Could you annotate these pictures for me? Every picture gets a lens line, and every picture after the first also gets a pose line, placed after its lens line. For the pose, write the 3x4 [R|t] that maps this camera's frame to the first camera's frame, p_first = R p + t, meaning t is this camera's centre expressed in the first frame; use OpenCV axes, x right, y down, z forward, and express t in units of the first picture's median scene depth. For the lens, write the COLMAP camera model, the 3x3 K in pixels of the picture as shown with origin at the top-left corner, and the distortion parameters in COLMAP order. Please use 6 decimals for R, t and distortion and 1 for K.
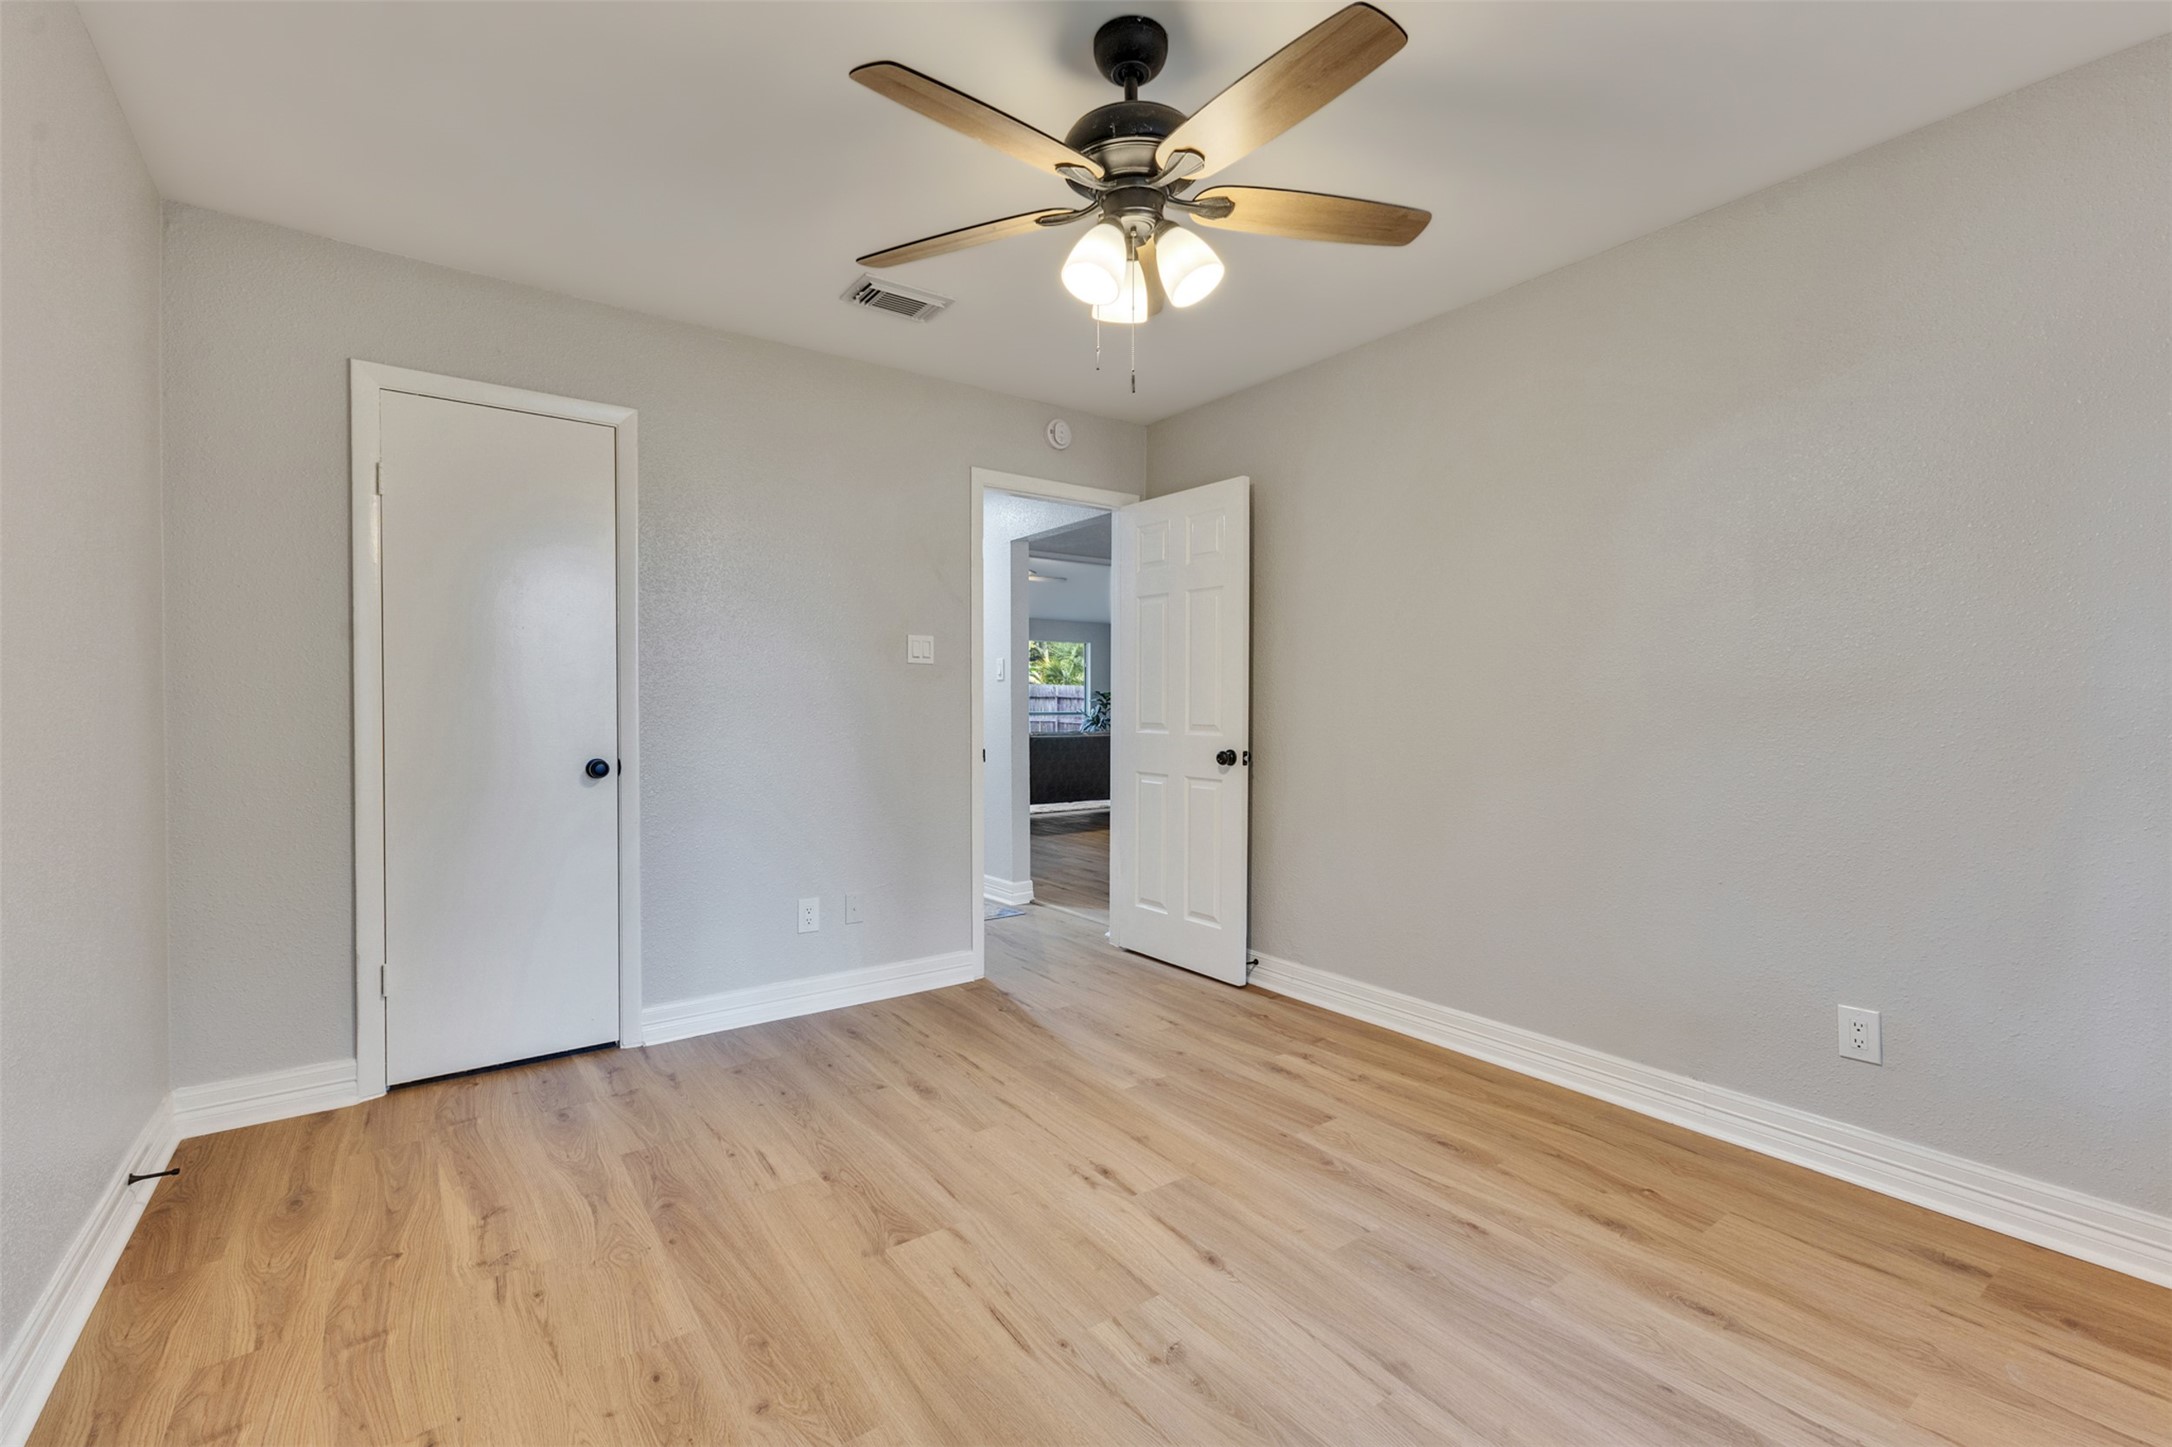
lens RADIAL K [[938.7, 0, 1082.4], [0, 938.7, 719.7], [0, 0, 1]] dist [0.016968, -0.006772]
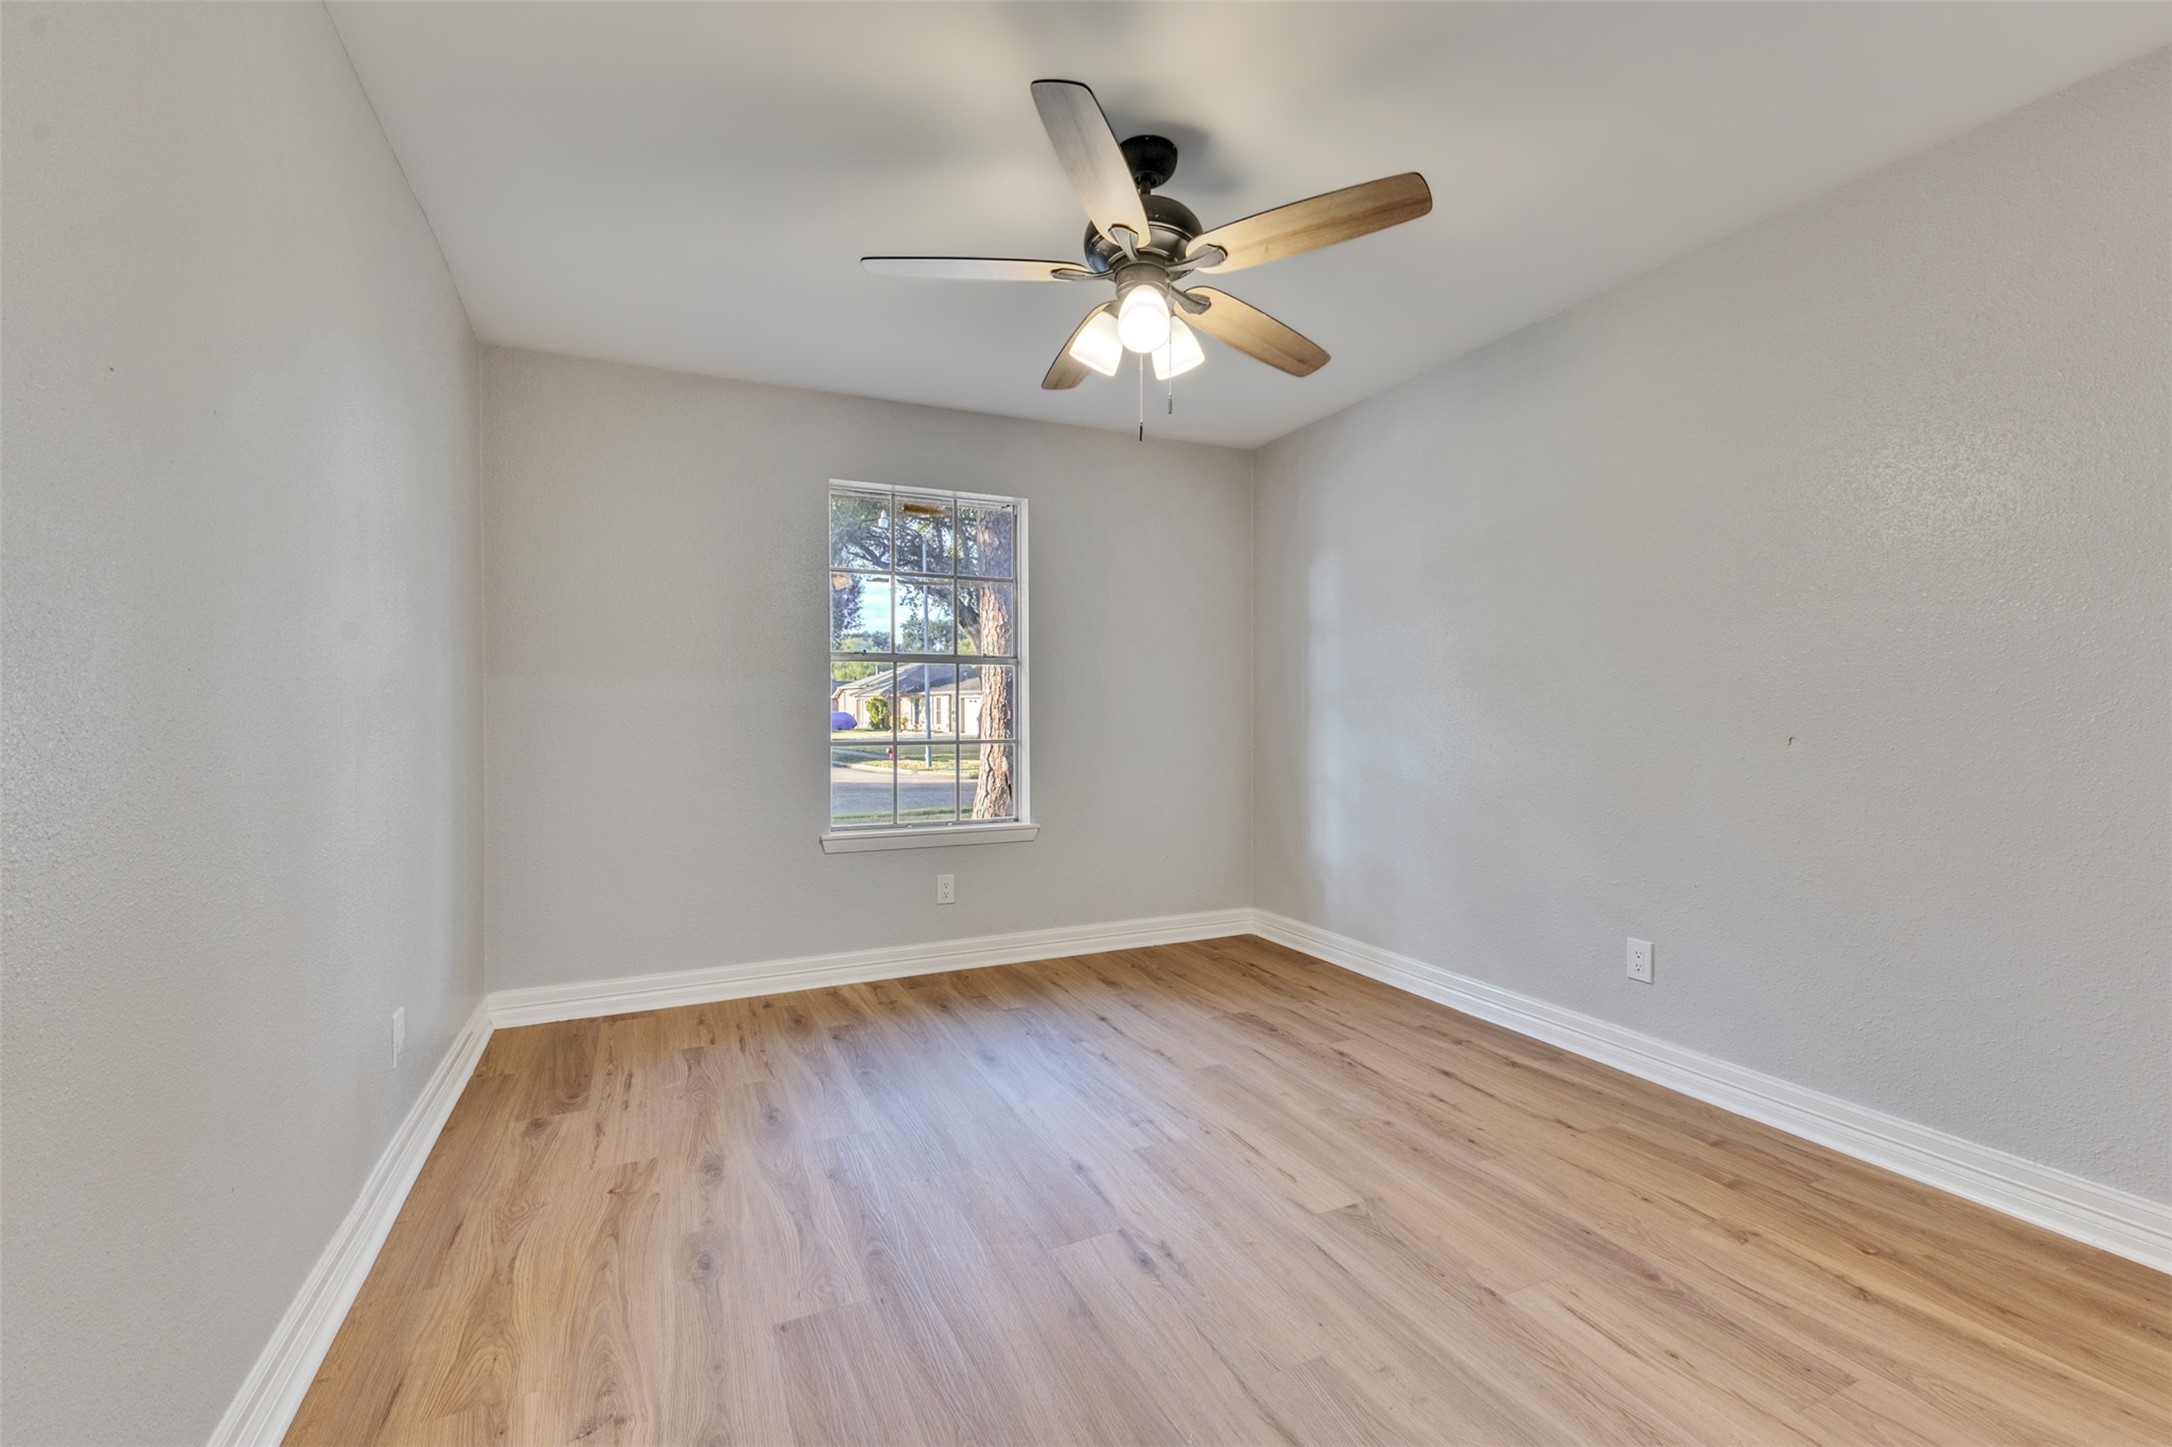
lens RADIAL K [[938.7, 0, 1082.4], [0, 938.7, 719.7], [0, 0, 1]] dist [0.016968, -0.006772]
pose [[-0.981341, 0.000395, 0.192273, -0.092691], [0.003895, 0.999834, 0.017825, -0.022146], [-0.192234, 0.018242, -0.981180, 2.031360]]
